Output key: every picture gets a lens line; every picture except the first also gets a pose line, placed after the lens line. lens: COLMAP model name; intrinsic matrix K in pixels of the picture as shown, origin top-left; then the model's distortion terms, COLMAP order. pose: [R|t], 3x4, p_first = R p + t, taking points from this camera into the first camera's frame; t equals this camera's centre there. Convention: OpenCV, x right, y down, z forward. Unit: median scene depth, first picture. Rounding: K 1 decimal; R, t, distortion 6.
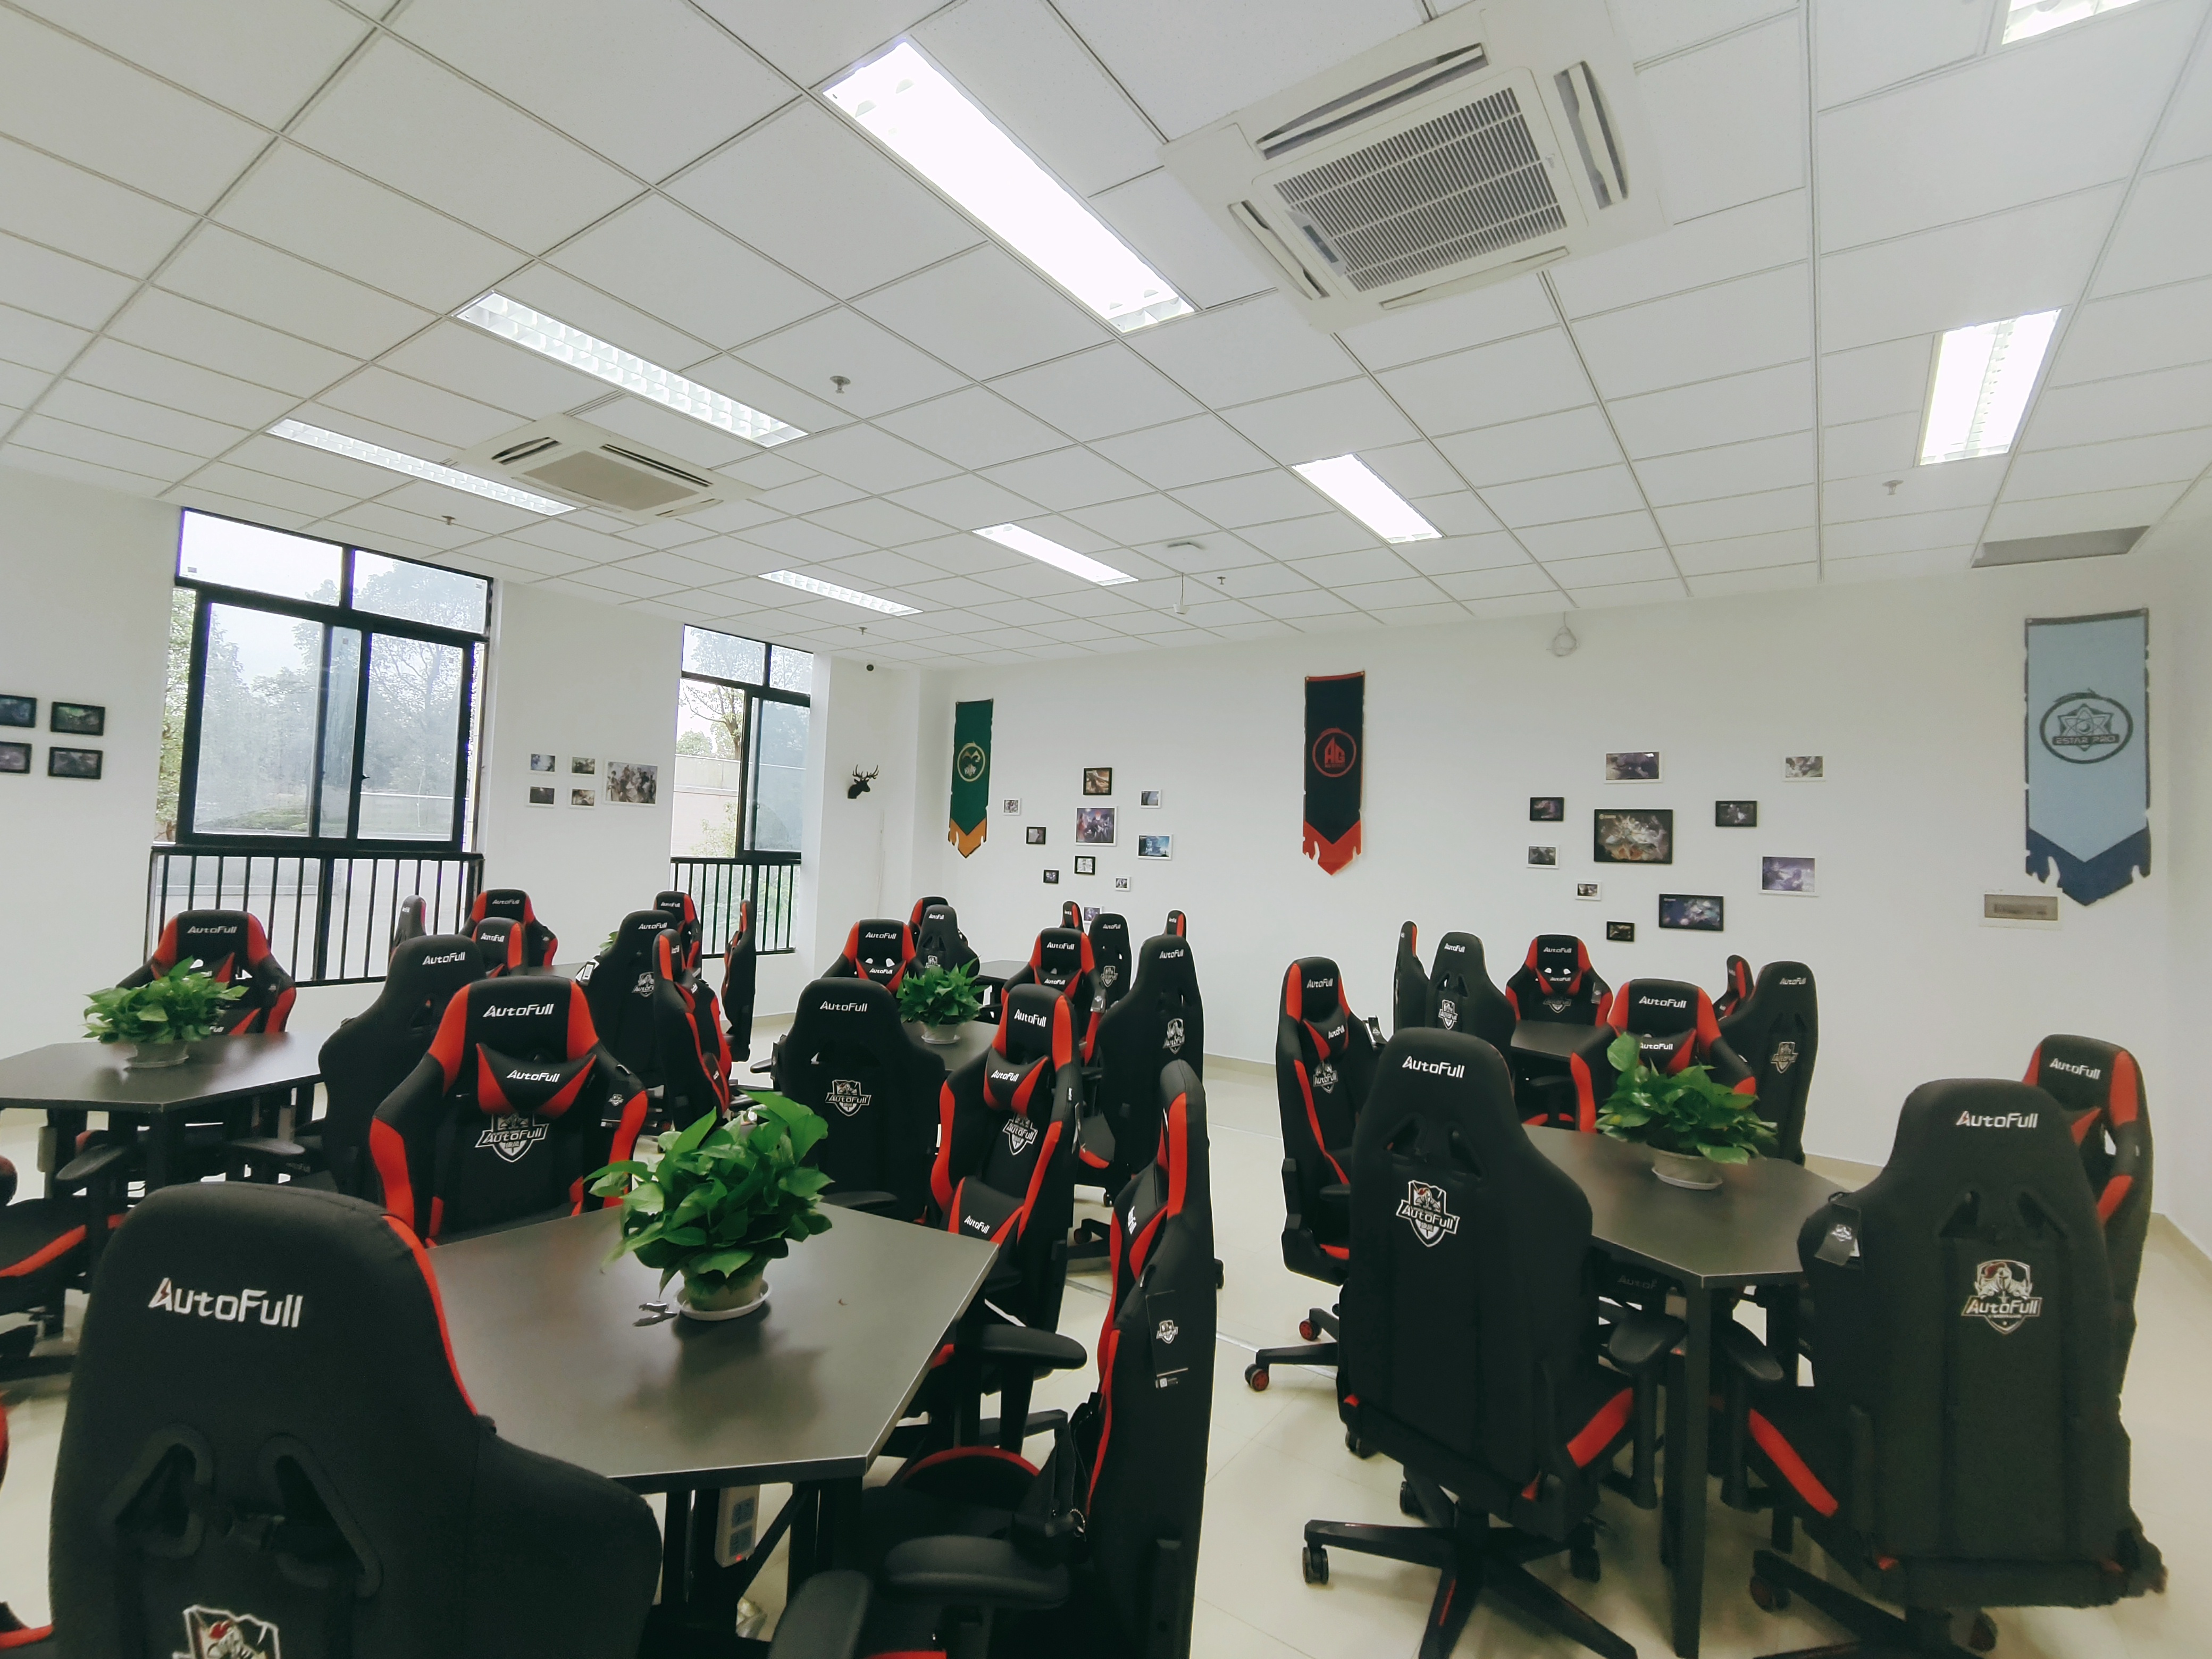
lens RADIAL K [[1010.7, 0, 1111.8], [0, 1010.7, 818.4], [0, 0, 1]] dist [0.021044, -0.009610]
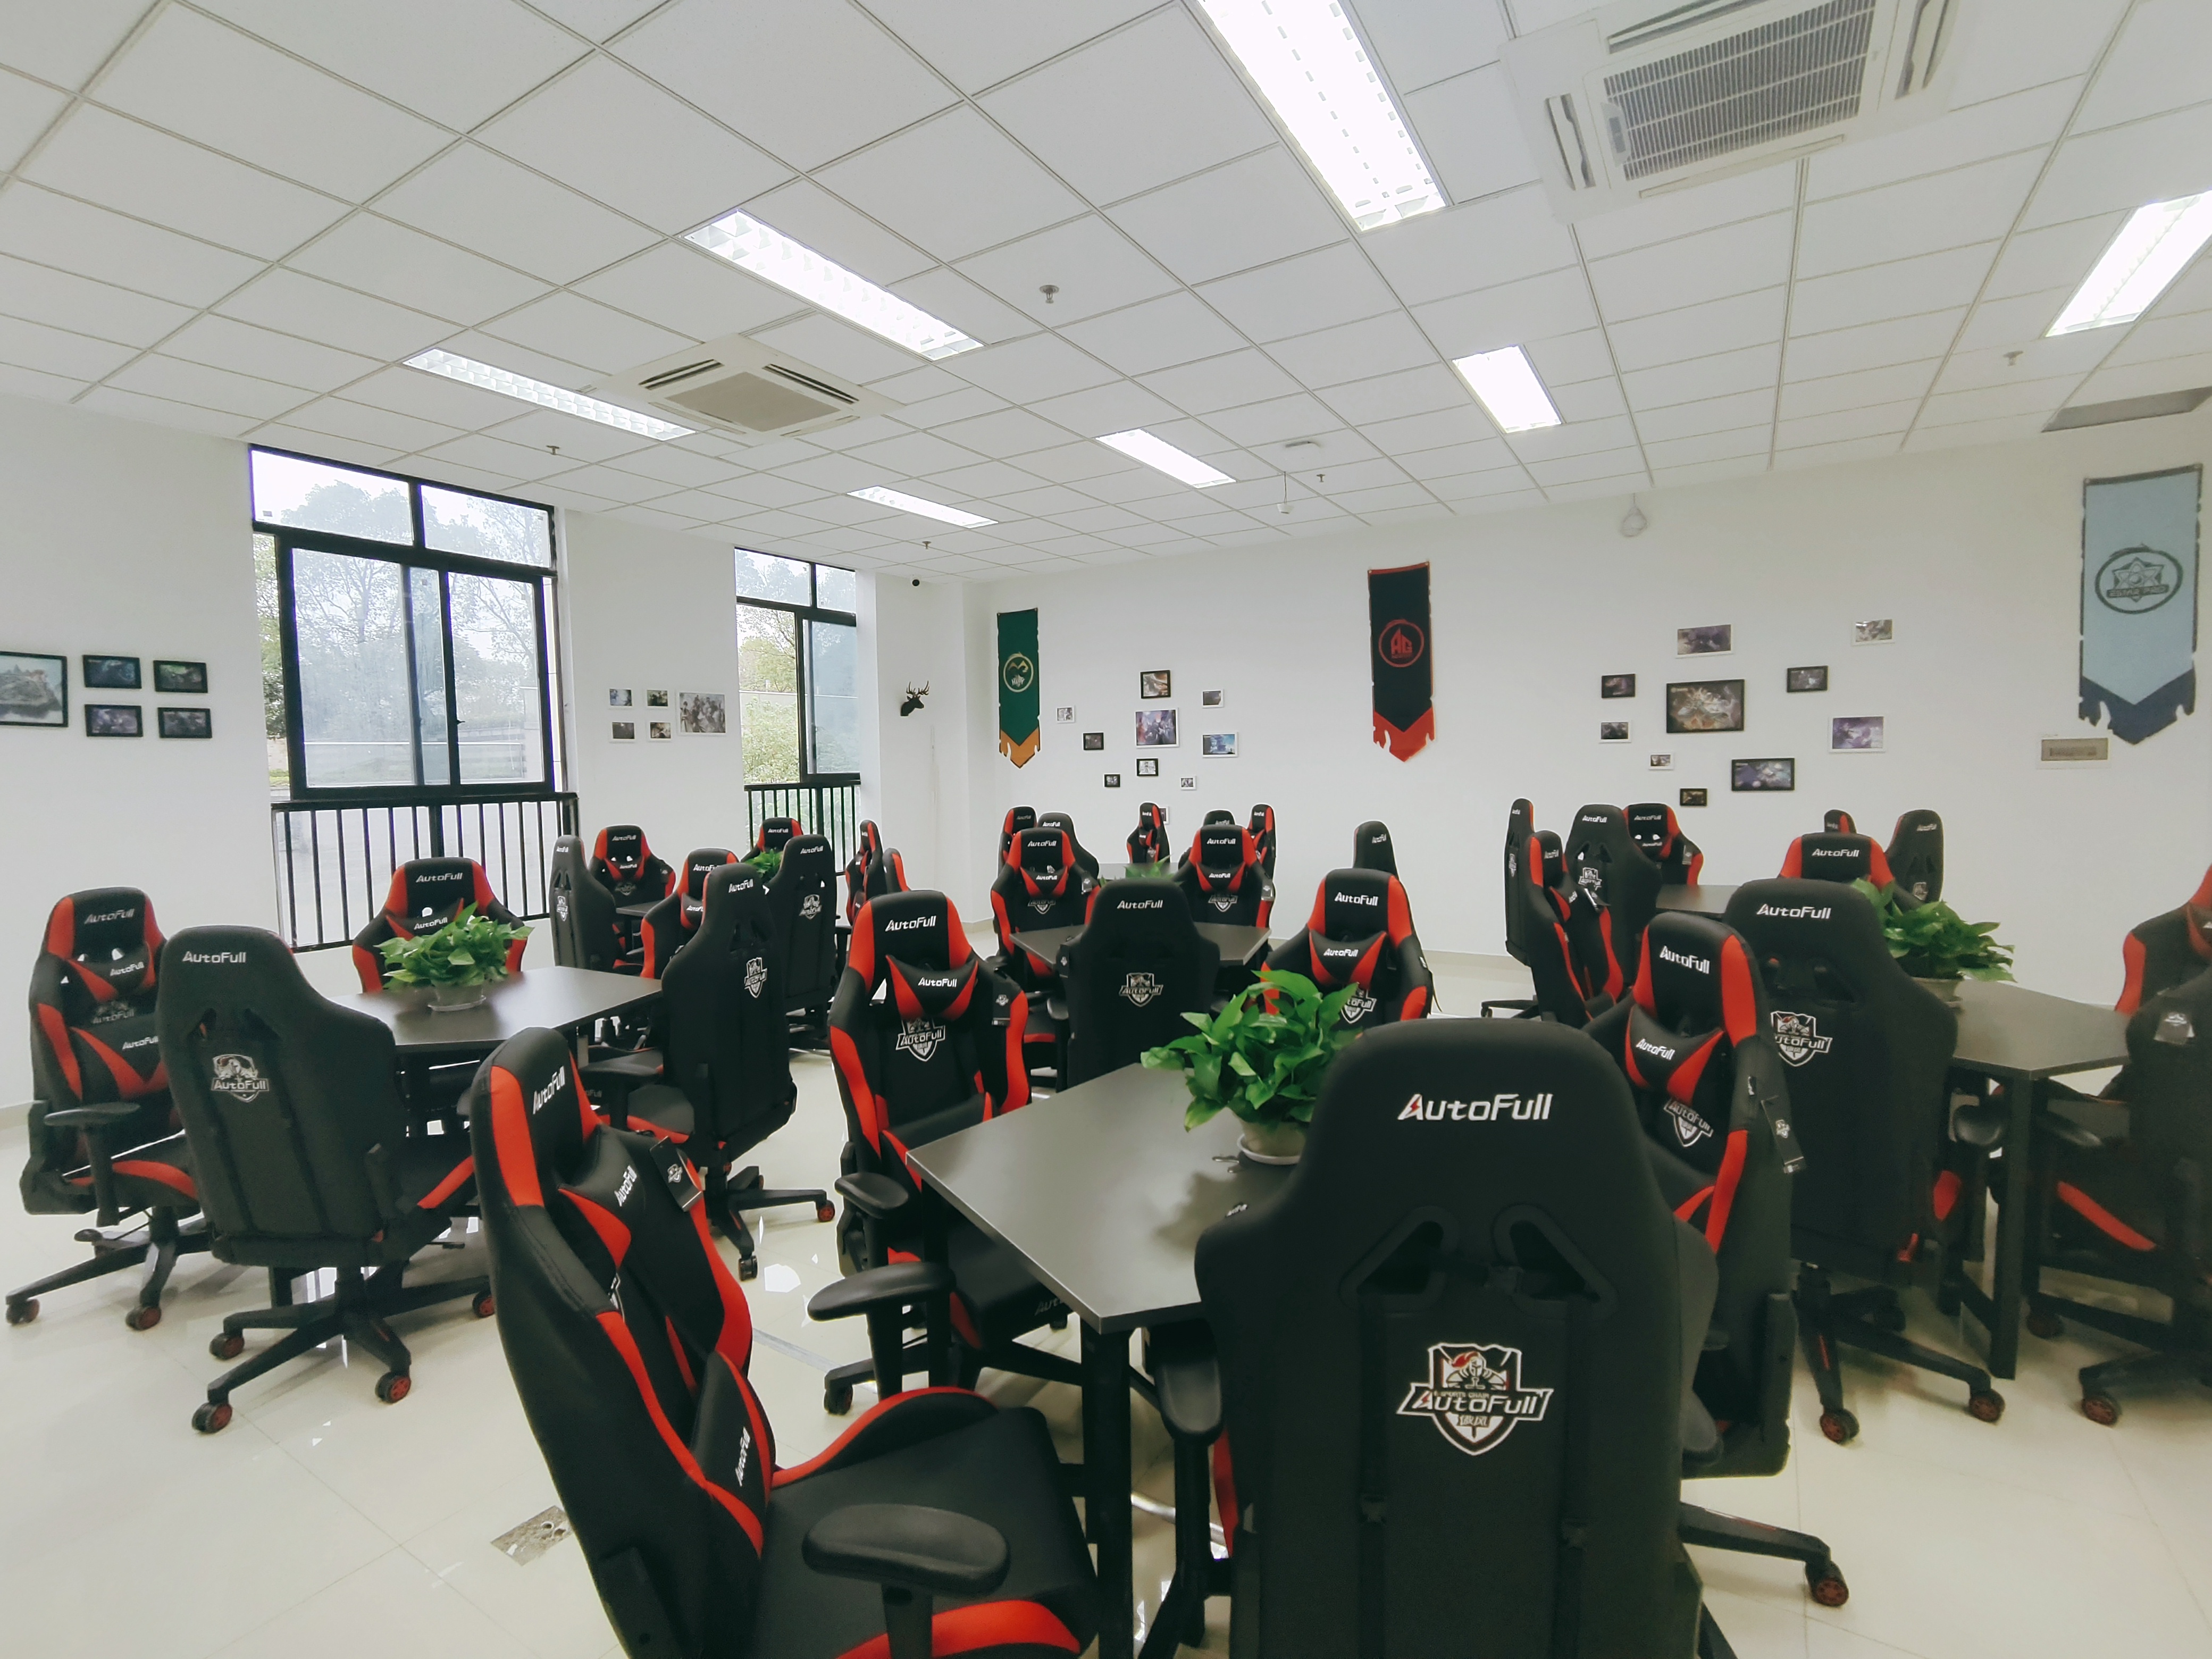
lens RADIAL K [[1010.7, 0, 1111.8], [0, 1010.7, 818.4], [0, 0, 1]] dist [0.021044, -0.009610]
pose [[0.996192, -0.064632, 0.058515, -0.209174], [0.058850, 0.993674, 0.095651, -0.005463], [-0.064327, -0.091843, 0.993694, -0.029349]]
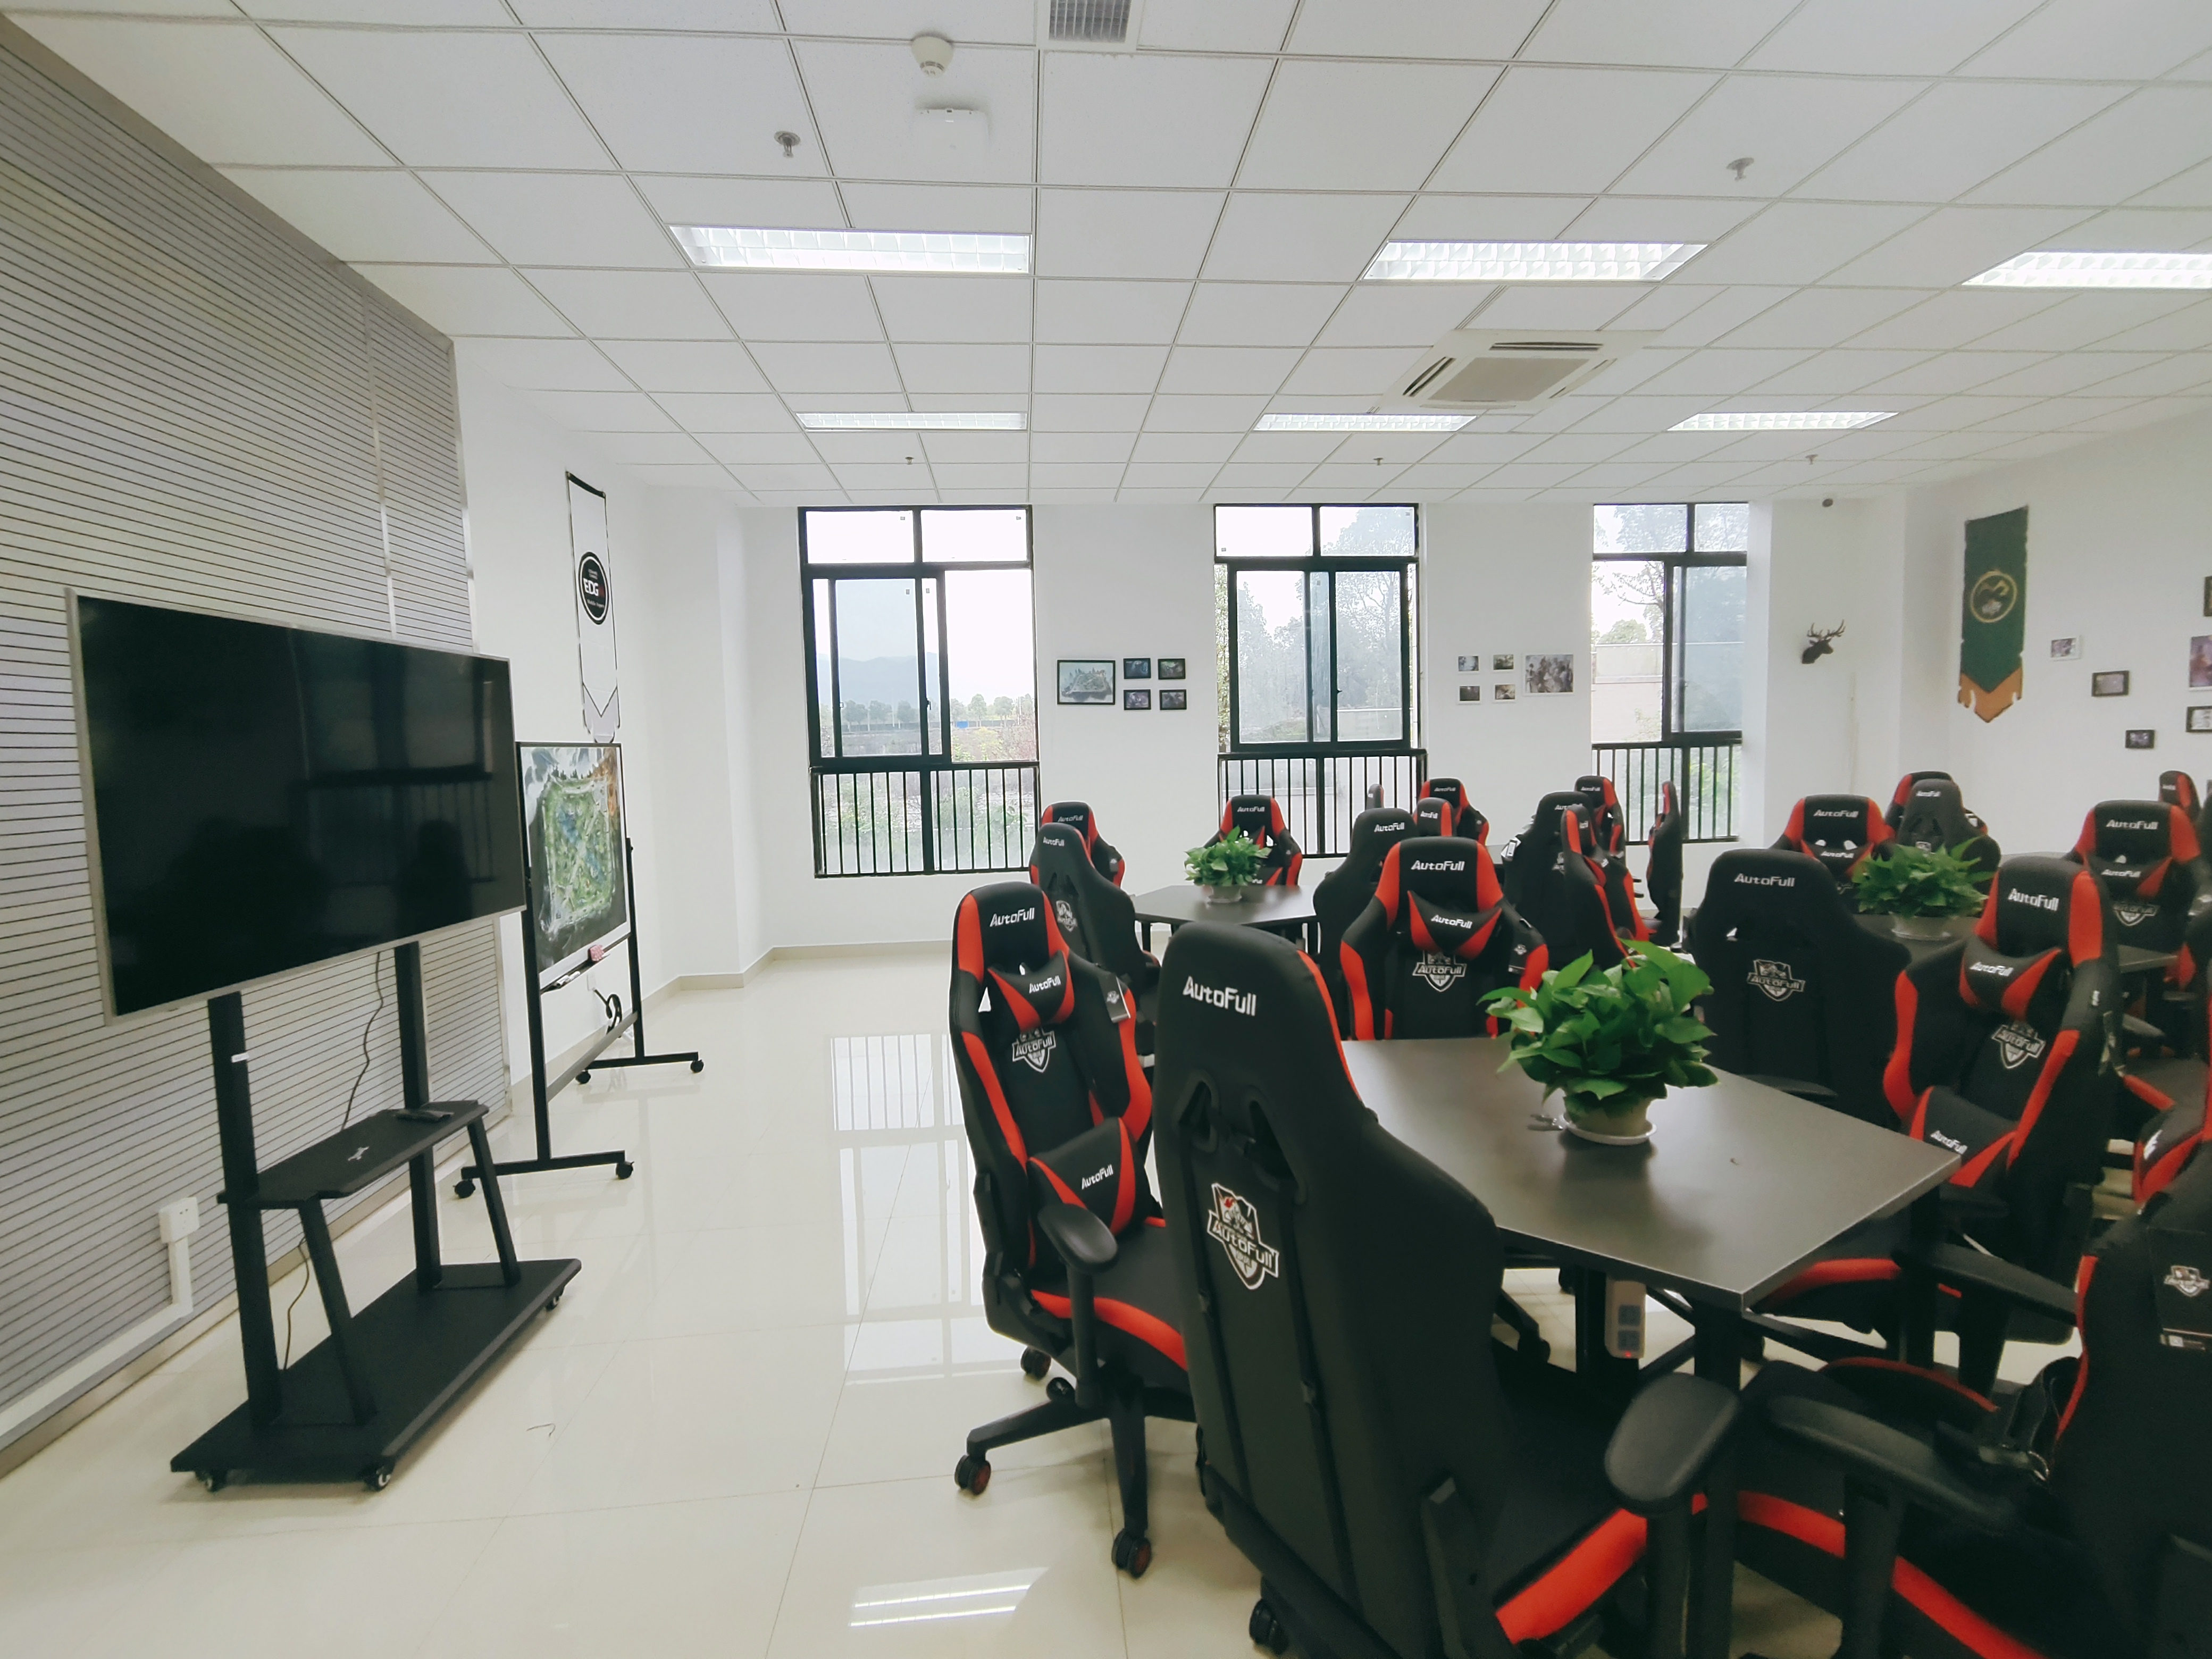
lens RADIAL K [[1001.6, 0, 1108.9], [0, 1001.6, 813.9], [0, 0, 1]] dist [0.025023, -0.009027]
pose [[0.642244, -0.004590, -0.766486, 0.032922], [0.077582, 0.995236, 0.059046, 0.017829], [0.762564, -0.097388, 0.639541, -0.010997]]
